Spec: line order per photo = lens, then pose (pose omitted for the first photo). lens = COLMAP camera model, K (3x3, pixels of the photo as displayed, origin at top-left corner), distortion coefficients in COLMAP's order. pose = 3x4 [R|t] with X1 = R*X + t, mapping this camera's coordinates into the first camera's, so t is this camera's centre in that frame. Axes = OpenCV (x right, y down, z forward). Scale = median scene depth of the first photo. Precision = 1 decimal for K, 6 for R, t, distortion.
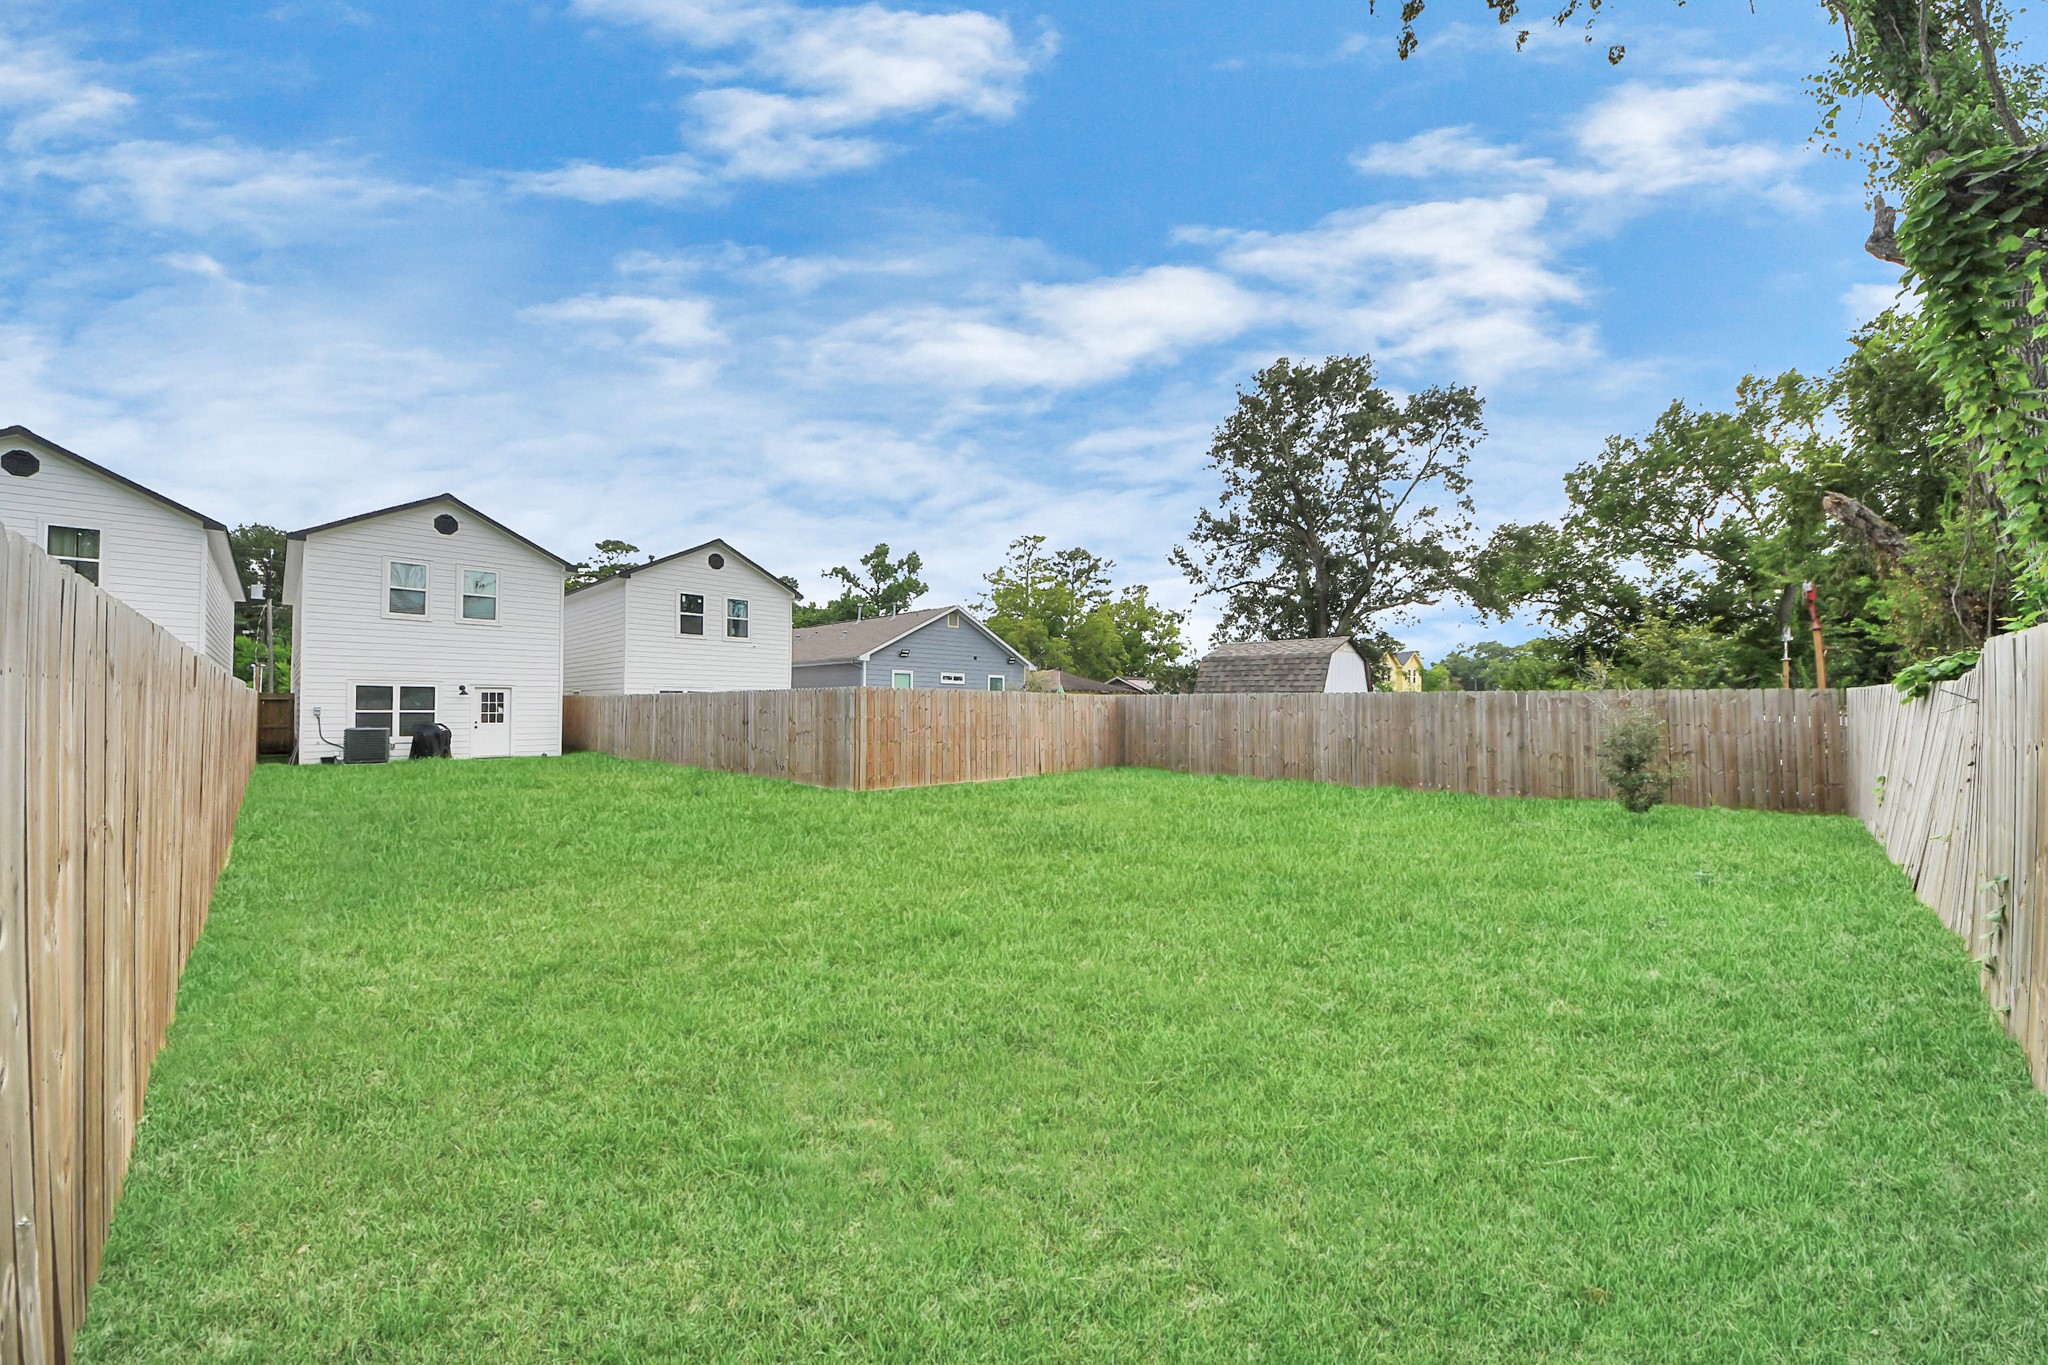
lens RADIAL K [[714.1, 0, 1020.0], [0, 714.1, 688.8], [0, 0, 1]] dist [0.010569, 0.000110]
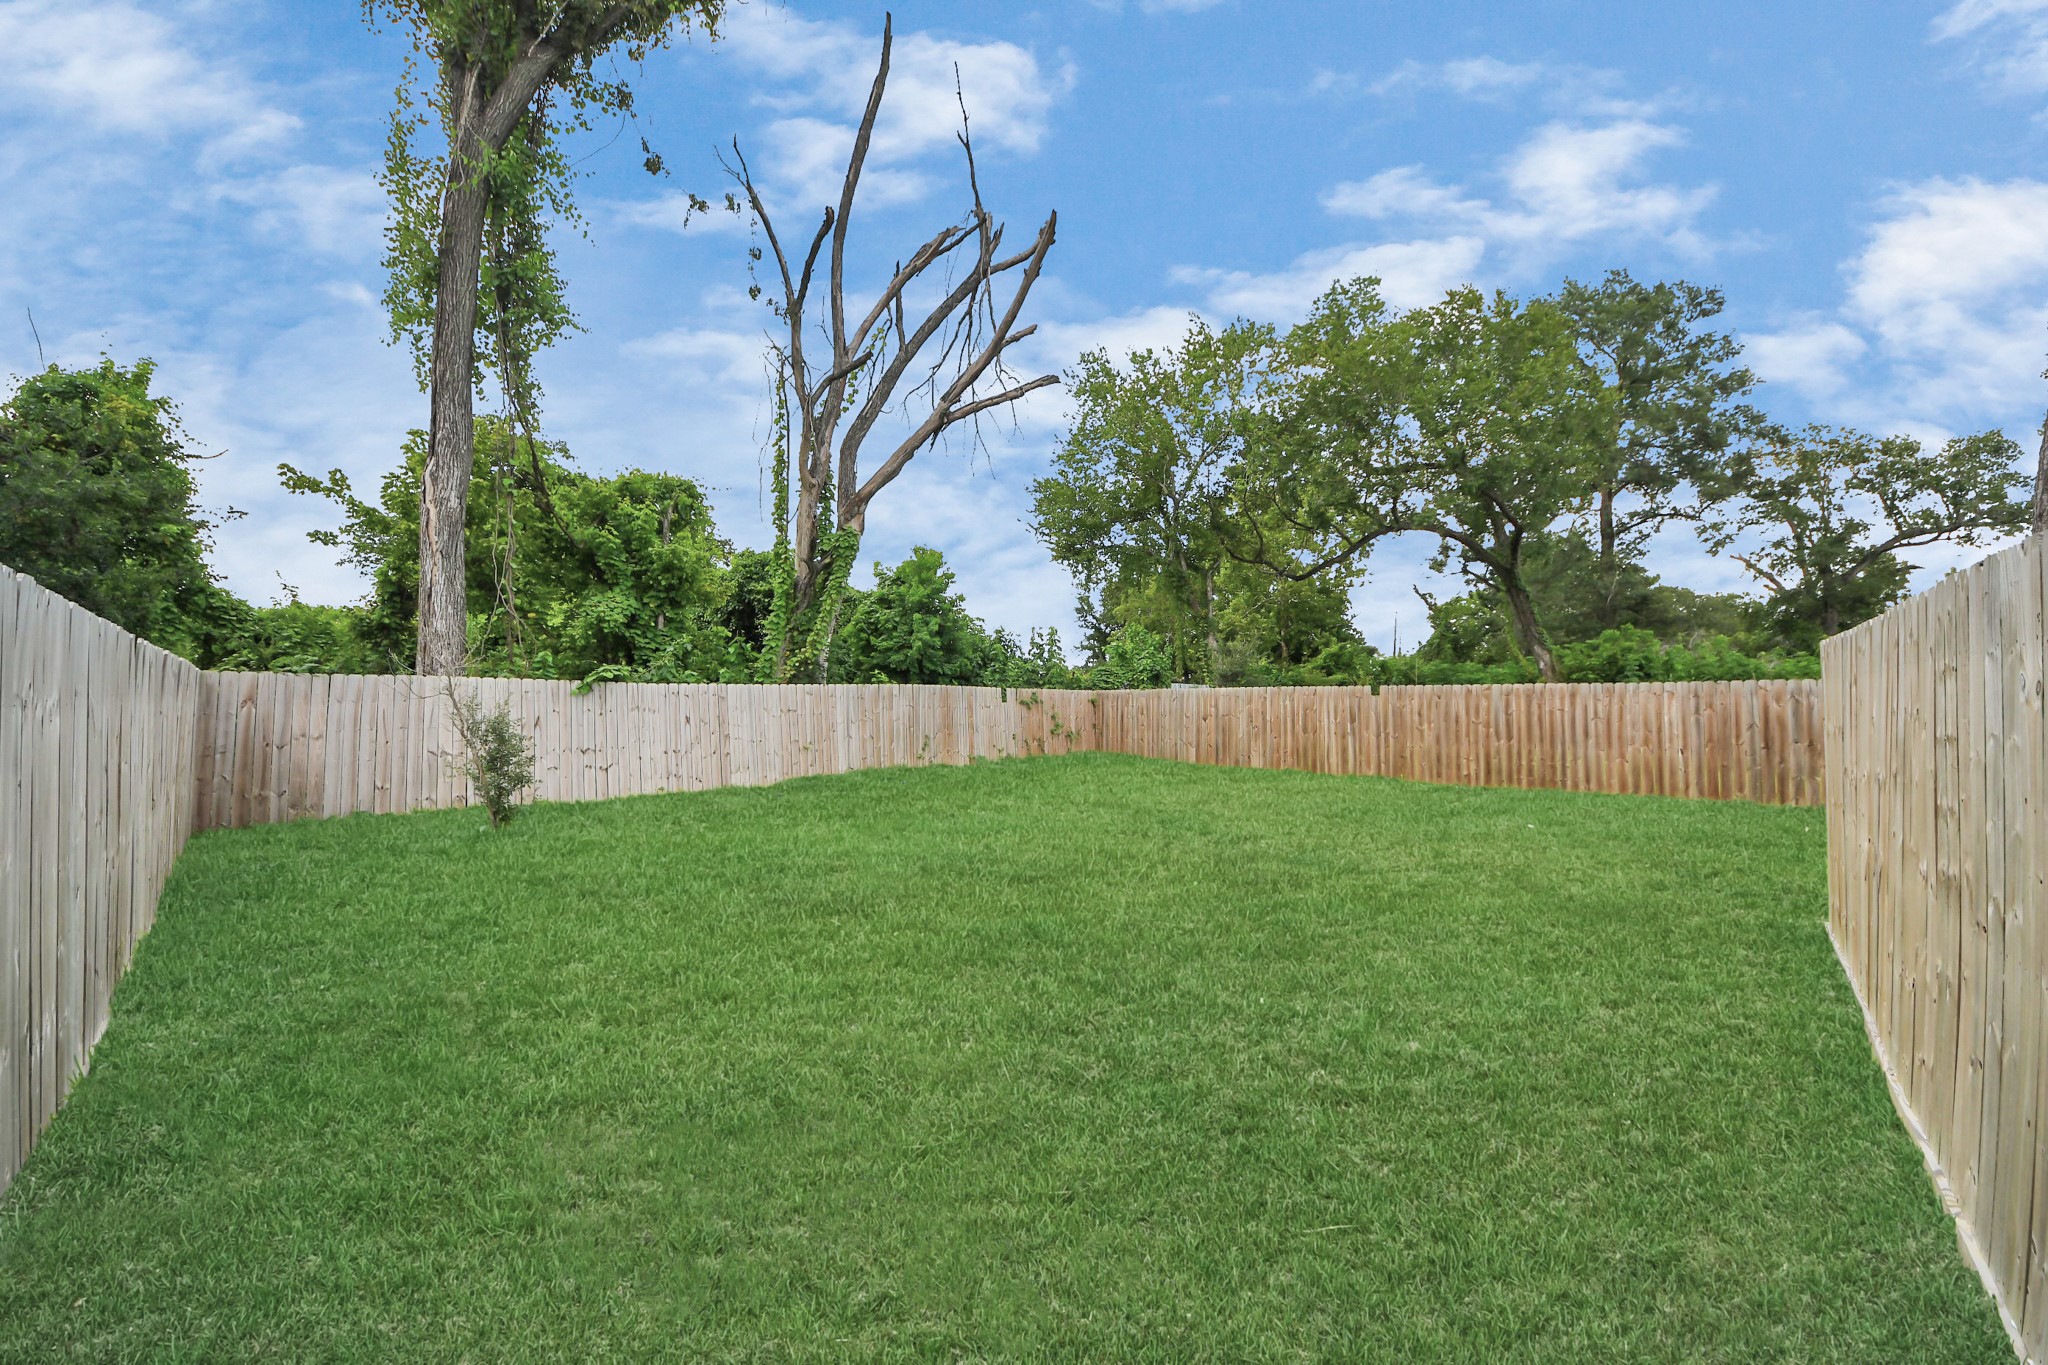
lens RADIAL K [[714.1, 0, 1020.0], [0, 714.1, 688.8], [0, 0, 1]] dist [0.010569, 0.000110]
pose [[0.999914, 0.011144, -0.006948, 0.326130], [-0.011179, 0.999925, -0.004966, -0.094613], [0.006892, 0.005043, 0.999964, -0.016975]]
